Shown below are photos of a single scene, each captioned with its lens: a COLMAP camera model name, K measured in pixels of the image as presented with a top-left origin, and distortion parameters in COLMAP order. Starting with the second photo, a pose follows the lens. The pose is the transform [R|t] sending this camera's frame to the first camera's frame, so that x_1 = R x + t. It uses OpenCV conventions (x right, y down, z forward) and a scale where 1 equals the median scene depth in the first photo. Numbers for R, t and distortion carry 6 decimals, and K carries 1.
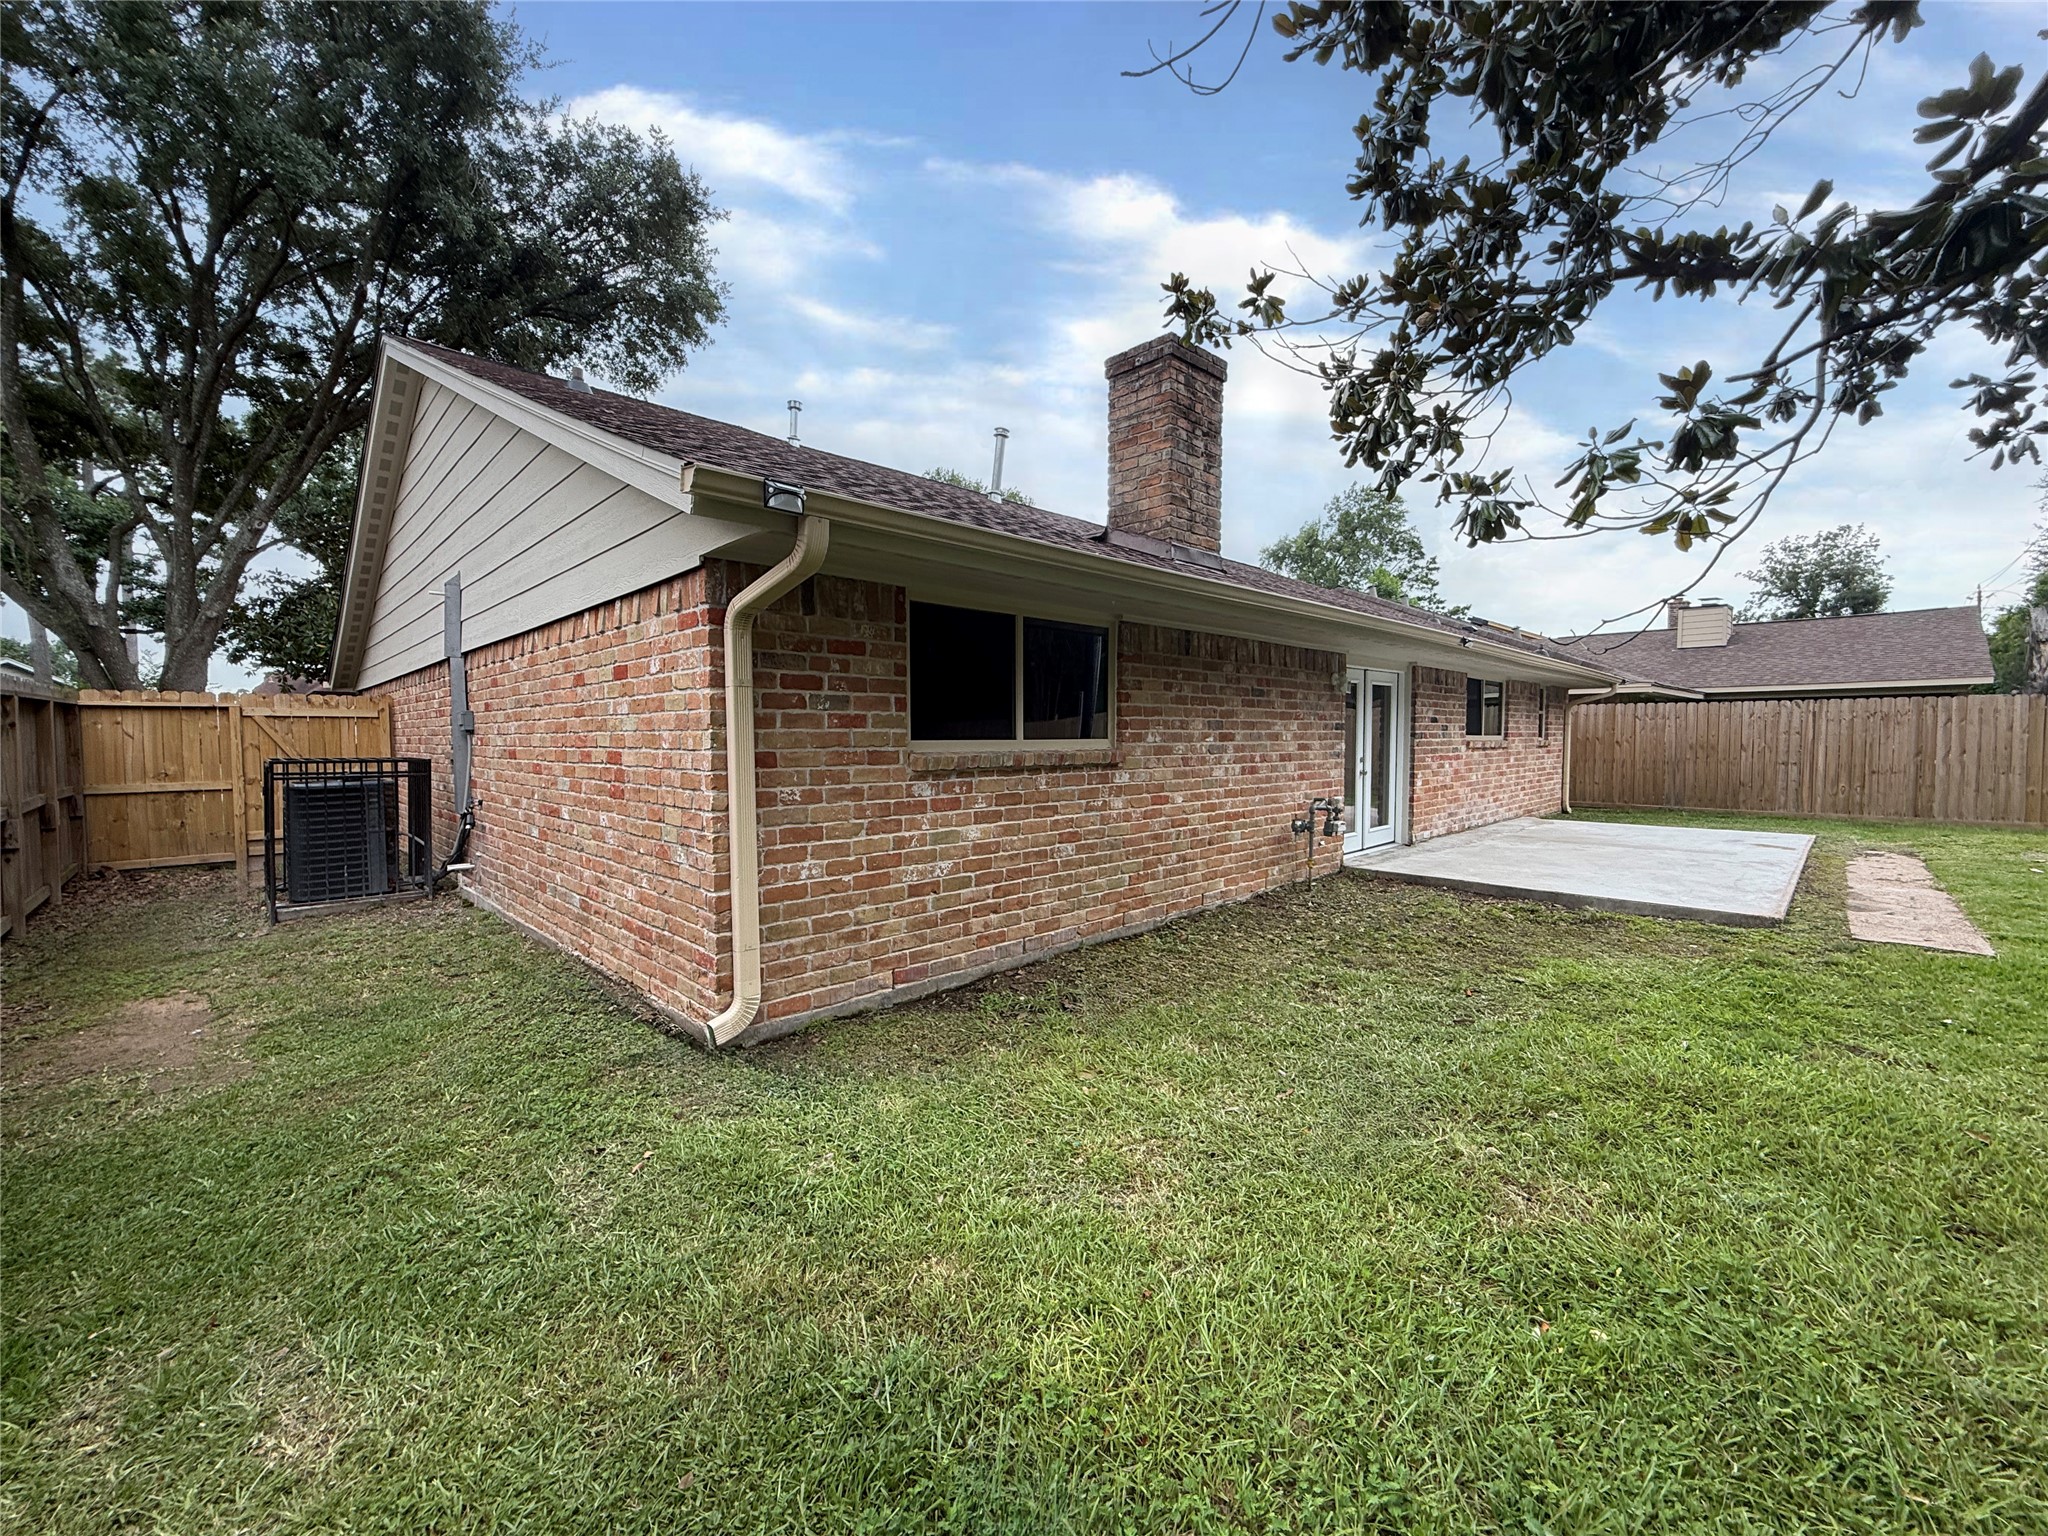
lens RADIAL K [[826.4, 0, 1012.2], [0, 826.4, 774.9], [0, 0, 1]] dist [-0.000773, 0.000068]
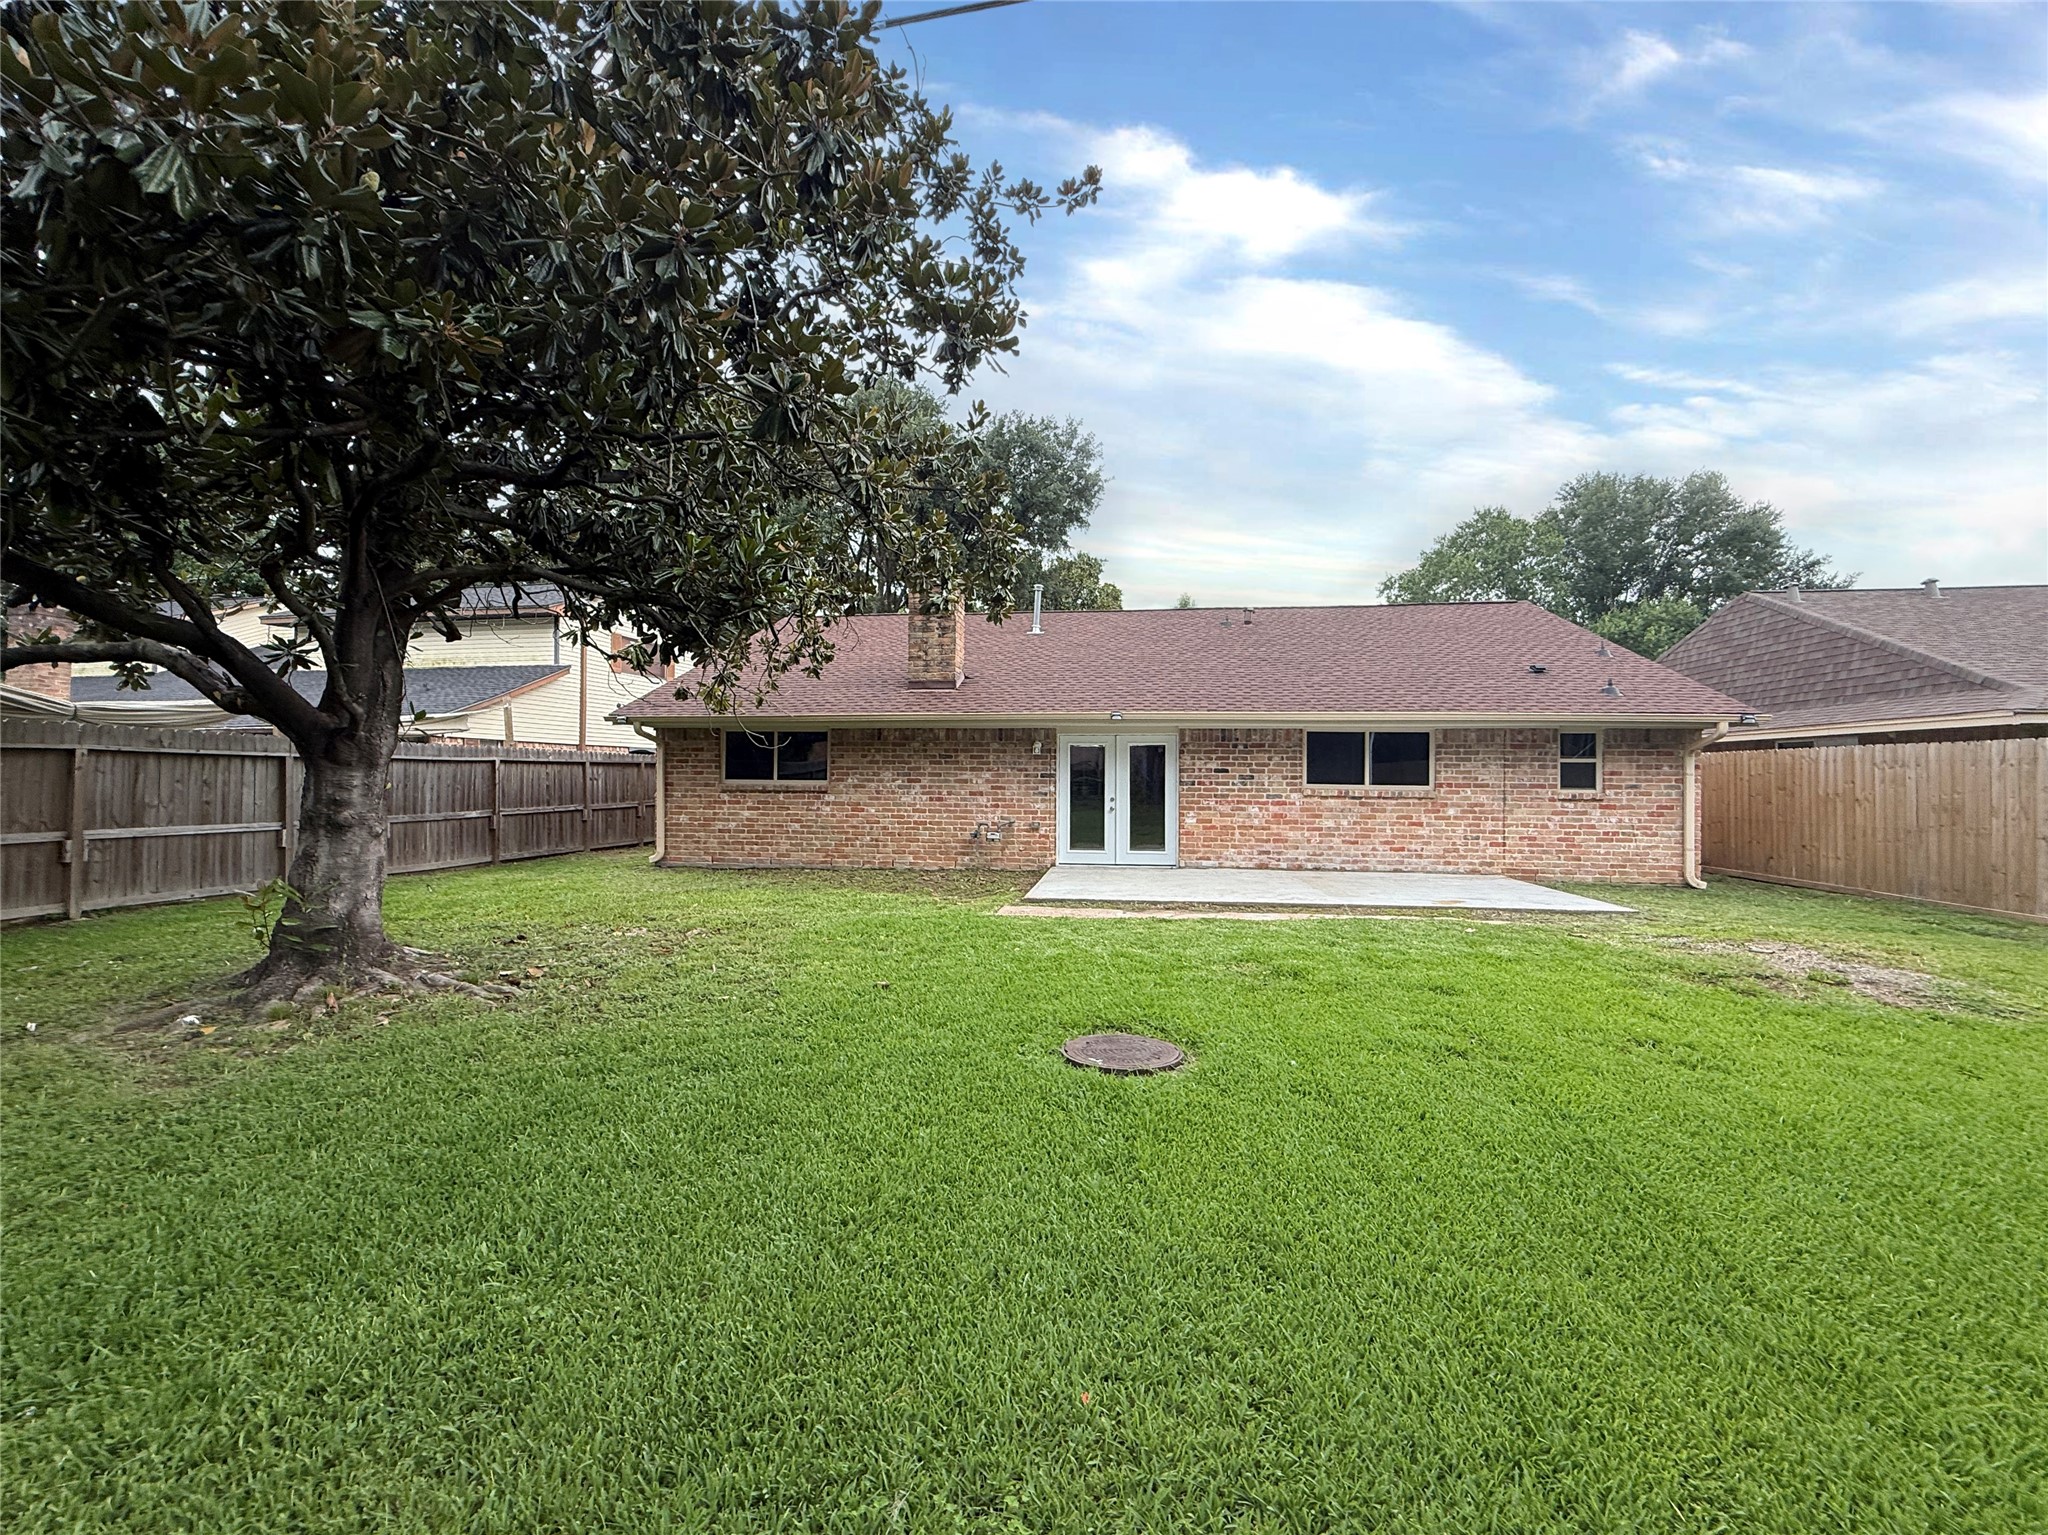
lens RADIAL K [[826.4, 0, 1015.7], [0, 826.4, 769.8], [0, 0, 1]] dist [-0.000773, 0.000068]
pose [[0.612649, 0.006387, -0.790330, 2.363158], [-0.047511, 0.998457, -0.028761, -0.033646], [0.788926, 0.055170, 0.612006, 0.023443]]
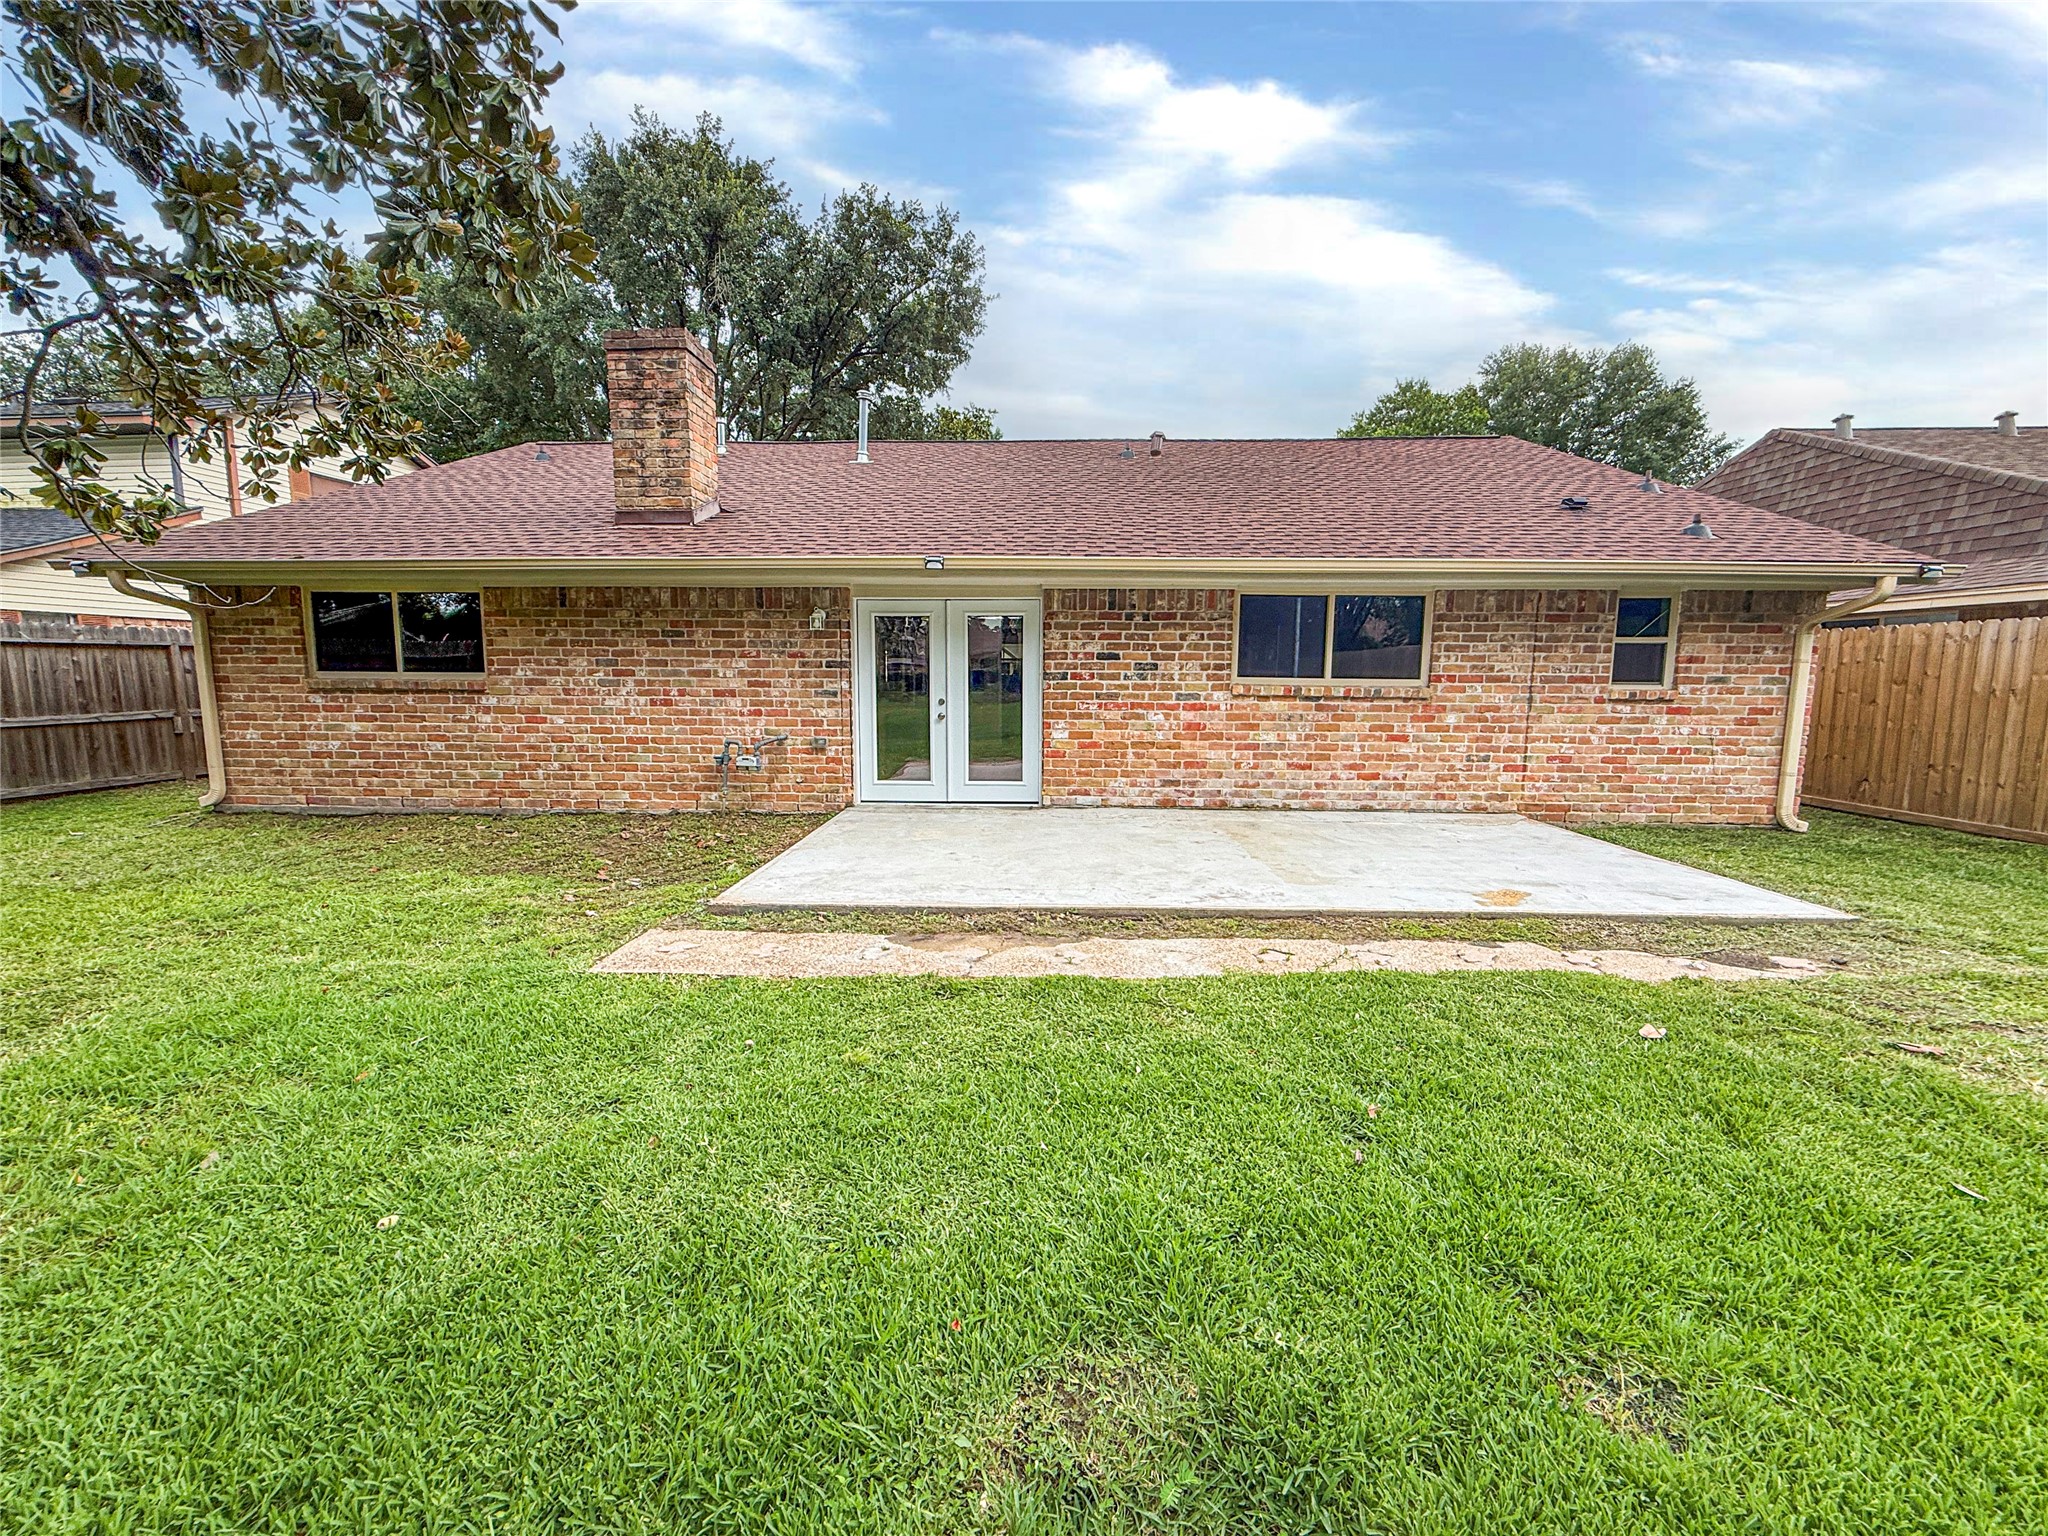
lens RADIAL K [[826.4, 0, 1005.6], [0, 826.4, 763.5], [0, 0, 1]] dist [-0.000773, 0.000068]
pose [[0.685354, 0.095493, -0.721921, 1.862391], [-0.044025, 0.994985, 0.089817, -0.058183], [0.726878, -0.029774, 0.686121, 0.719873]]
